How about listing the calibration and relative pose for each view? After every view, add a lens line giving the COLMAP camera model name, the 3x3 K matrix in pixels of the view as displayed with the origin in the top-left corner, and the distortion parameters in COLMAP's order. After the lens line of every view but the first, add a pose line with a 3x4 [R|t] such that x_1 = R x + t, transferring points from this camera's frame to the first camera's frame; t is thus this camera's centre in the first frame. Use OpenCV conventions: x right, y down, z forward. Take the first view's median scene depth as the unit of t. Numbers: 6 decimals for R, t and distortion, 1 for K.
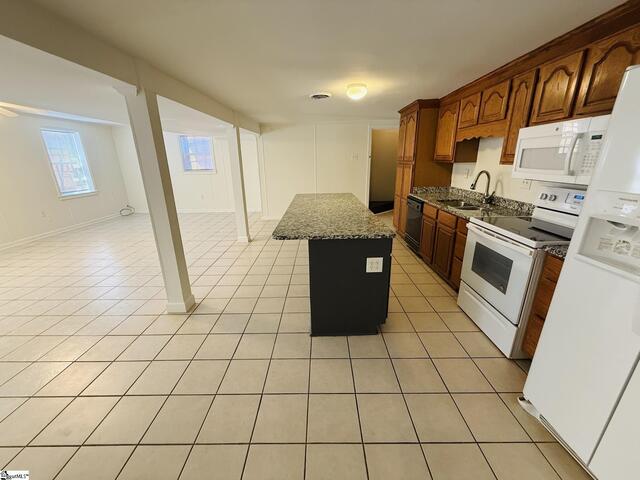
lens RADIAL K [[255.5, 0, 320.4], [0, 255.5, 238.9], [0, 0, 1]] dist [-0.001063, 0.000500]
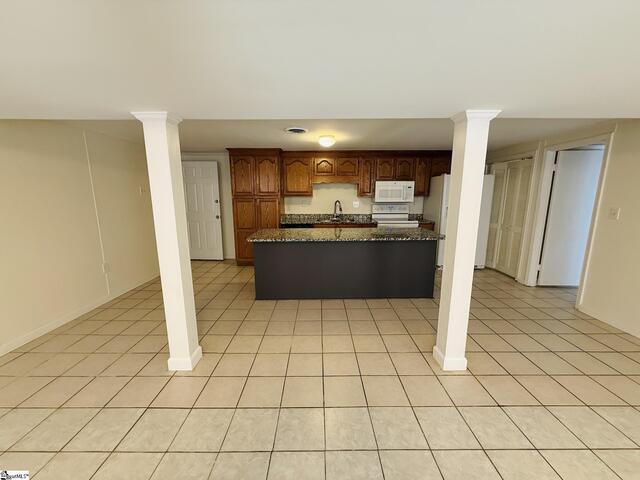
lens RADIAL K [[255.5, 0, 315.1], [0, 255.5, 241.0], [0, 0, 1]] dist [-0.001063, 0.000500]
pose [[0.002933, -0.167739, 0.985827, -1.296672], [0.300559, 0.940397, 0.159115, -0.368299], [-0.953759, 0.295832, 0.053174, 1.259294]]
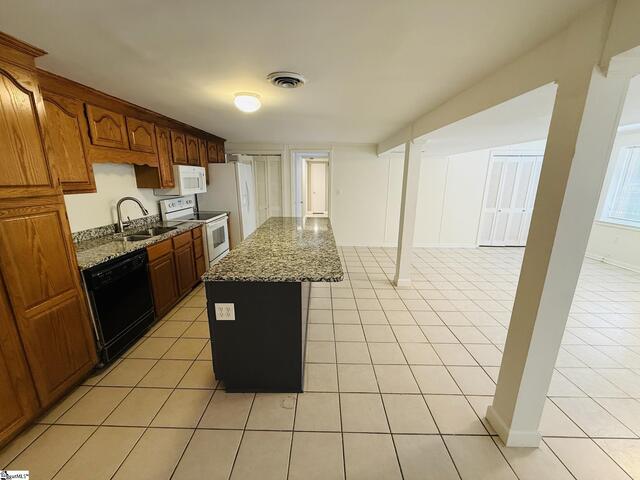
lens RADIAL K [[255.5, 0, 321.6], [0, 255.5, 238.9], [0, 0, 1]] dist [-0.001063, 0.000500]
pose [[-0.999720, -0.003233, 0.023440, -0.120847], [0.009286, 0.857541, 0.514331, -0.685838], [-0.021763, 0.514405, -0.857271, 2.087962]]
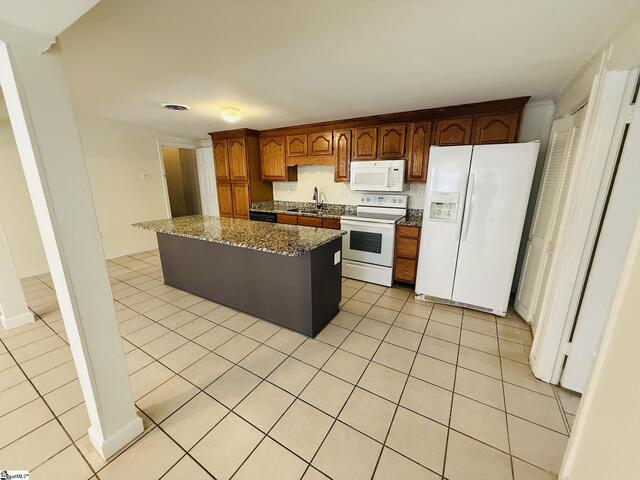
lens RADIAL K [[255.5, 0, 317.5], [0, 255.5, 238.6], [0, 0, 1]] dist [-0.001063, 0.000500]
pose [[0.524098, -0.191673, 0.829809, -0.696994], [0.249943, 0.966057, 0.065283, -0.080092], [-0.814156, 0.173190, 0.554216, 0.251468]]
